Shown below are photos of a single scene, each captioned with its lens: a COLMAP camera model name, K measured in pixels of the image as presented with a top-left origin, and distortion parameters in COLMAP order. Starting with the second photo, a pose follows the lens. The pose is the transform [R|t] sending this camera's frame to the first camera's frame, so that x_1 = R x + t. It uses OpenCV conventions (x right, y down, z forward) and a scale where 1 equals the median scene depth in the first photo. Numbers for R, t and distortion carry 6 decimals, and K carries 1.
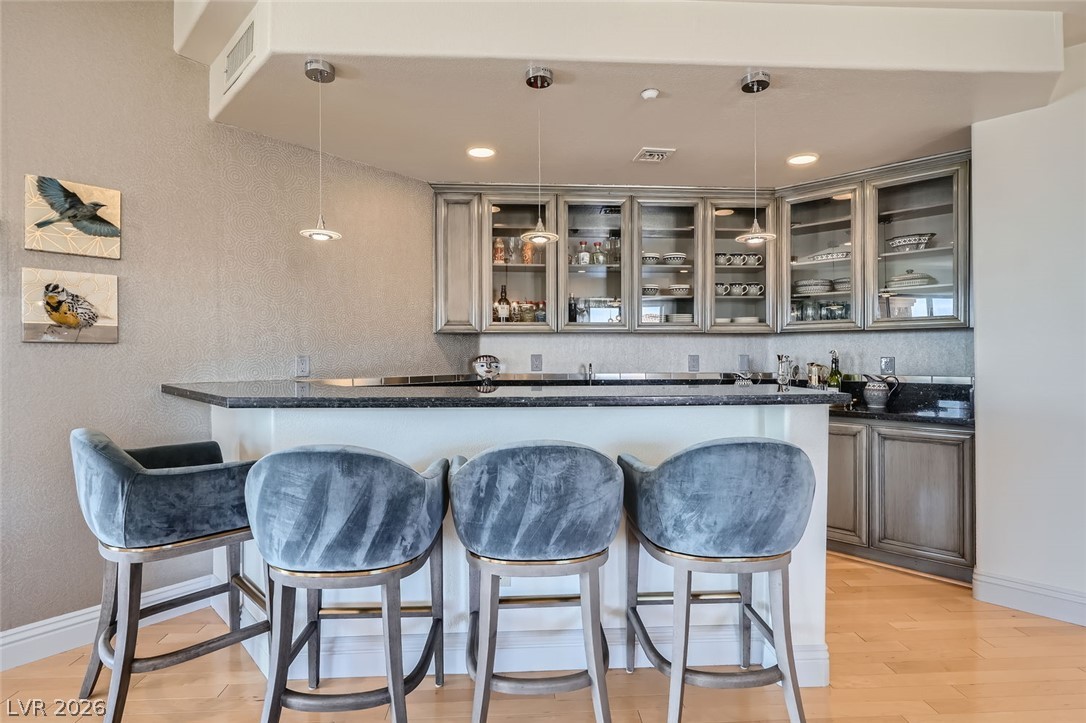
lens RADIAL K [[521.9, 0, 540.4], [0, 521.9, 358.3], [0, 0, 1]] dist [-0.010350, 0.006634]
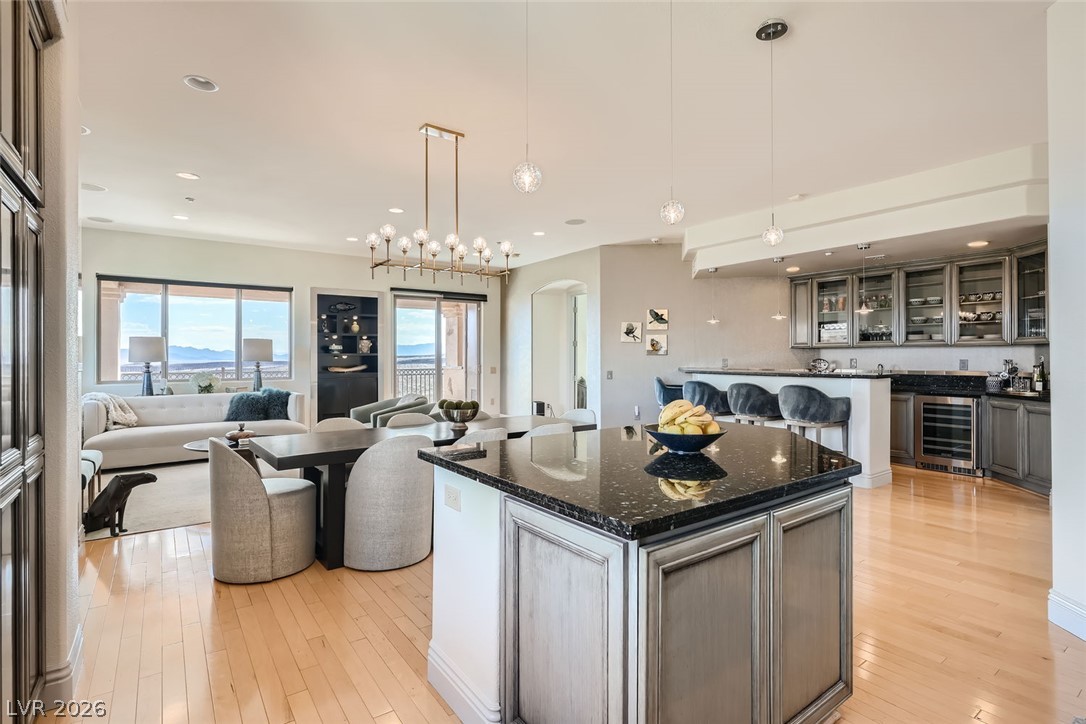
lens RADIAL K [[521.9, 0, 538.2], [0, 521.9, 357.2], [0, 0, 1]] dist [-0.010350, 0.006634]
pose [[0.537397, 0.002859, -0.843325, 1.172316], [-0.007933, 0.999967, -0.001665, -0.001410], [0.843292, 0.007585, 0.537402, -1.120008]]
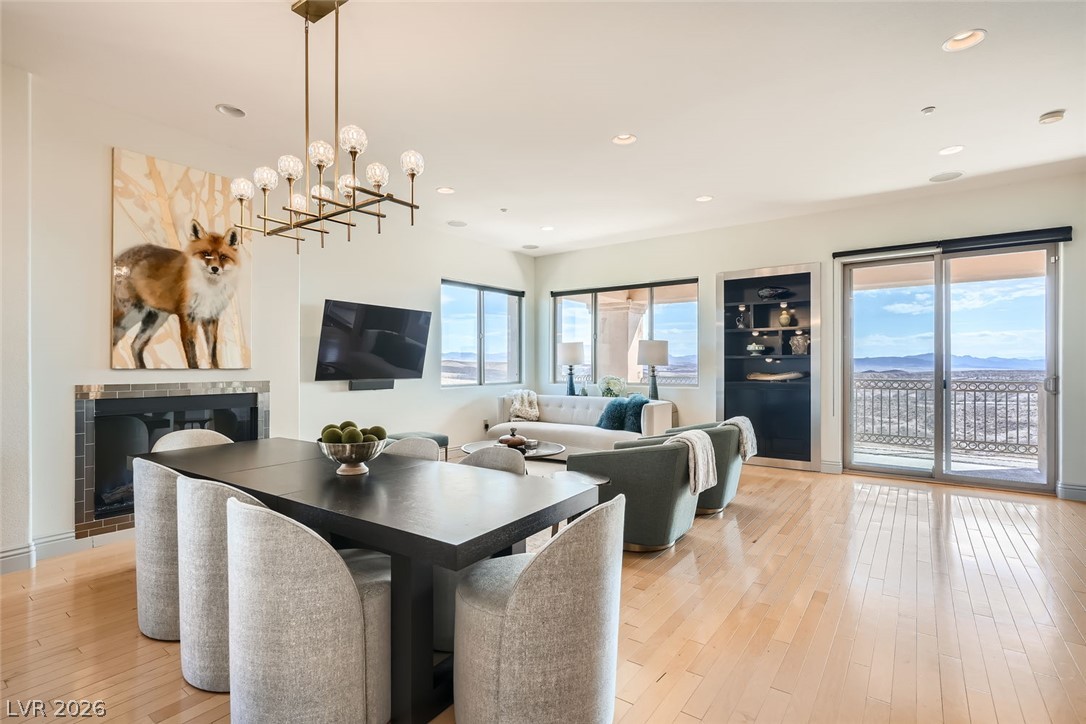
lens RADIAL K [[521.9, 0, 545.7], [0, 521.9, 366.2], [0, 0, 1]] dist [-0.010350, 0.006634]
pose [[-0.632049, 0.005998, -0.774905, 0.399936], [-0.005413, 0.999911, 0.012155, 0.004709], [0.774910, 0.011877, -0.631960, 0.142328]]
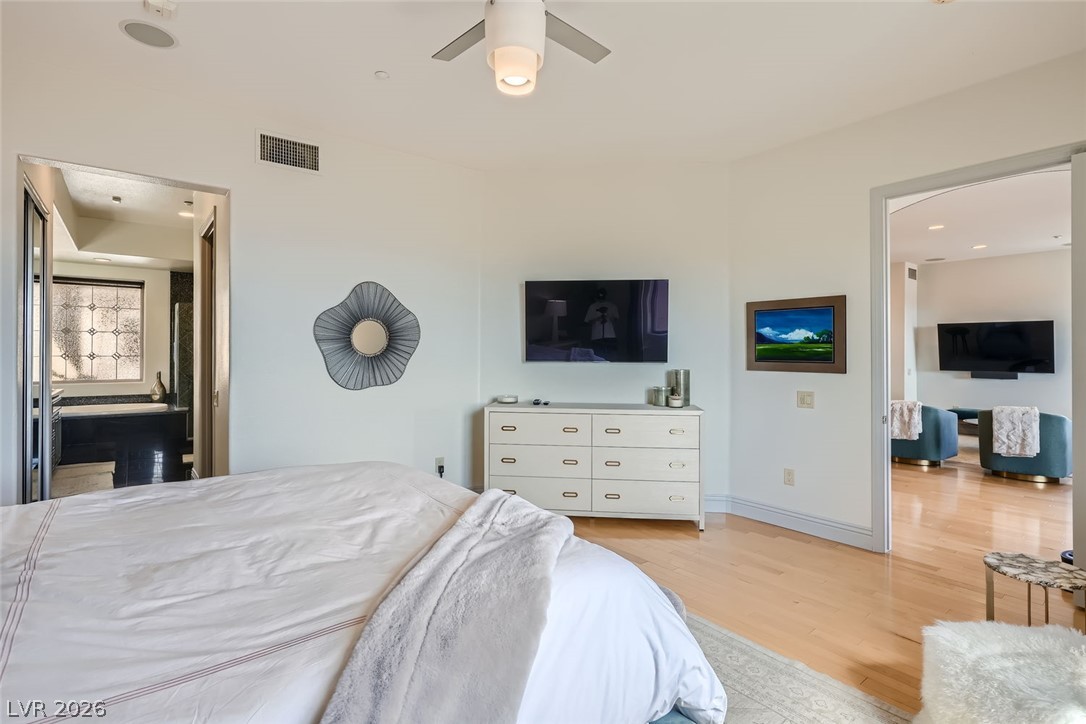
lens RADIAL K [[521.9, 0, 541.9], [0, 521.9, 346.0], [0, 0, 1]] dist [-0.010350, 0.006634]
pose [[-0.570191, 0.012660, 0.821415, -1.561953], [0.001975, 0.999899, -0.014040, -0.024013], [-0.821510, -0.006383, -0.570158, 2.016881]]
